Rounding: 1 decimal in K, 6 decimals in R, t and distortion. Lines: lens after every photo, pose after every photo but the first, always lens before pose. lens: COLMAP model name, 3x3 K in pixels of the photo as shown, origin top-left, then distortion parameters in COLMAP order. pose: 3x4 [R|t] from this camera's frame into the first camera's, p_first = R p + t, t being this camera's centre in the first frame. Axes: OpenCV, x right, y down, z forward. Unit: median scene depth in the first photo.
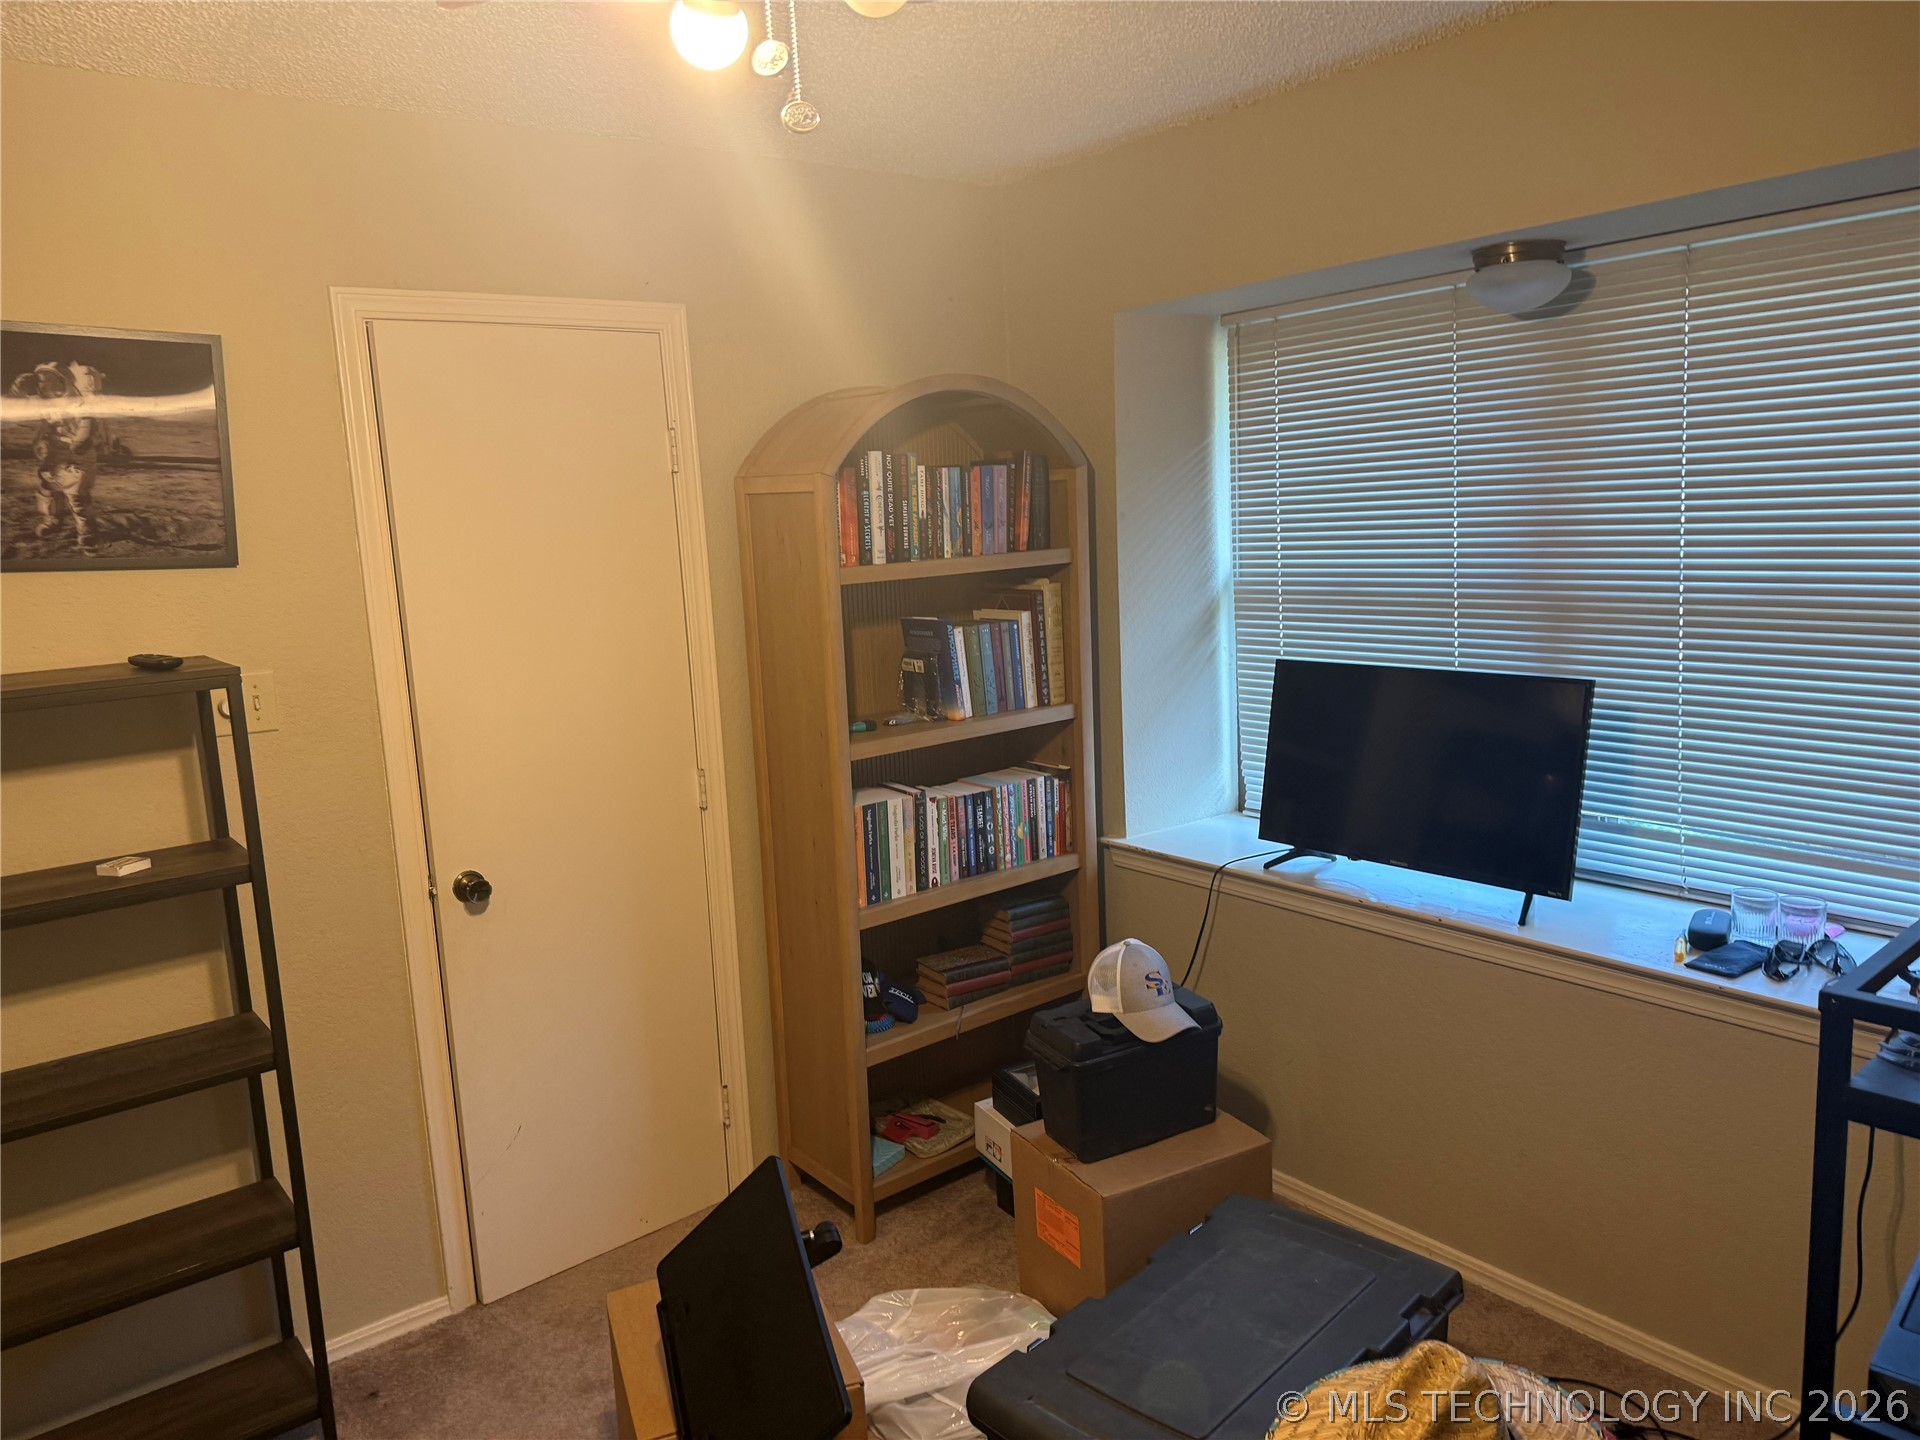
lens RADIAL K [[1343.2, 0, 961.7], [0, 1343.2, 715.9], [0, 0, 1]] dist [0.009425, -0.003530]
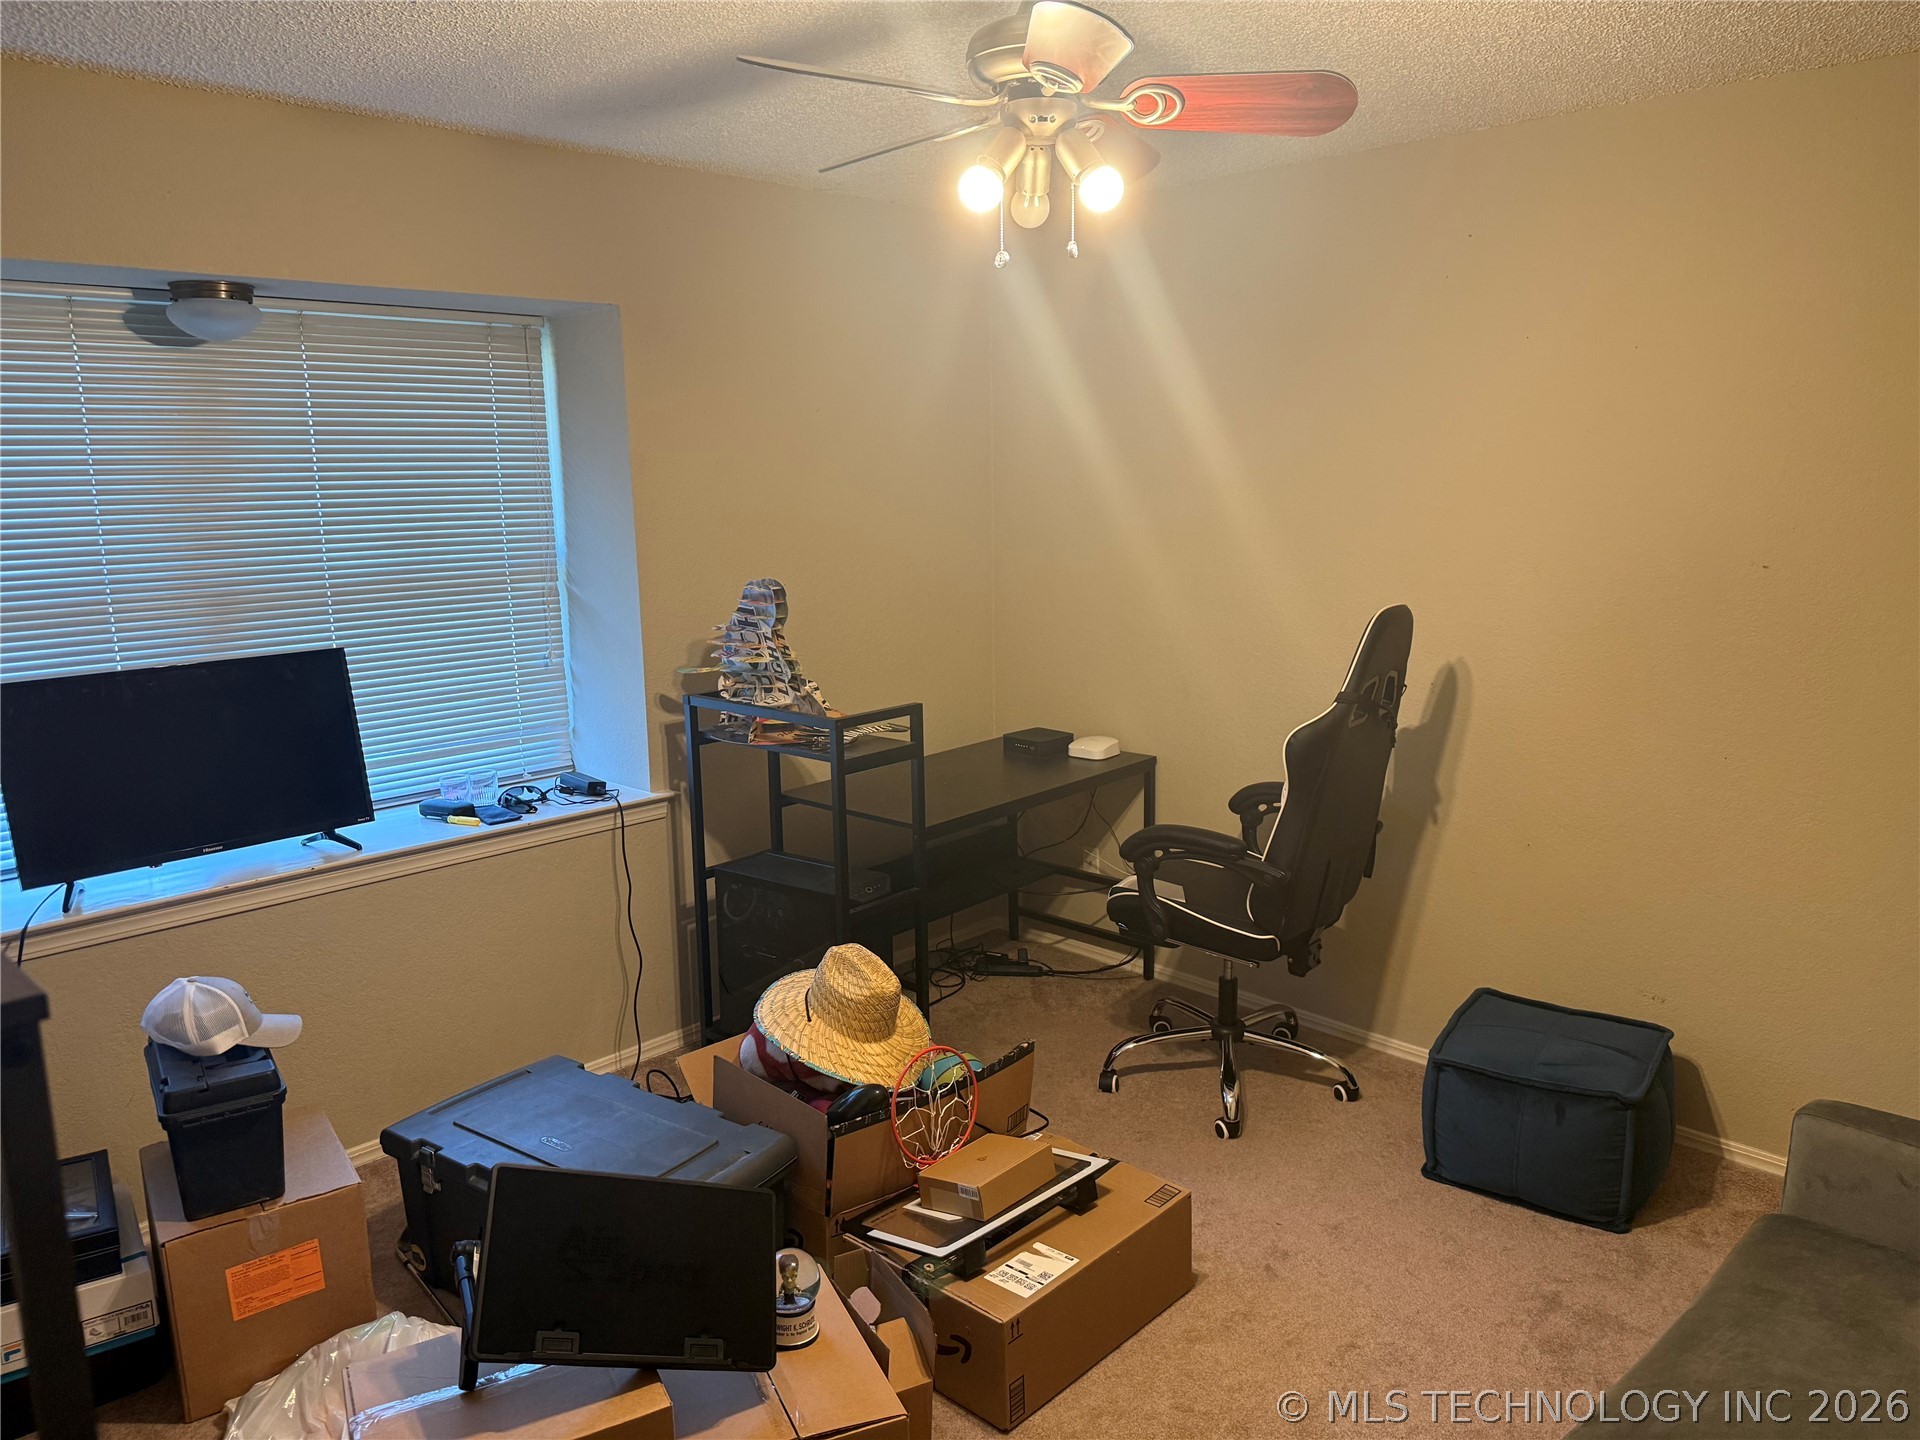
lens RADIAL K [[1343.2, 0, 960.2], [0, 1343.2, 720.5], [0, 0, 1]] dist [0.009425, -0.003530]
pose [[-0.106528, -0.140444, 0.984341, -0.839147], [0.179717, 0.970950, 0.157983, -0.055613], [-0.977933, 0.193732, -0.078193, 0.542983]]
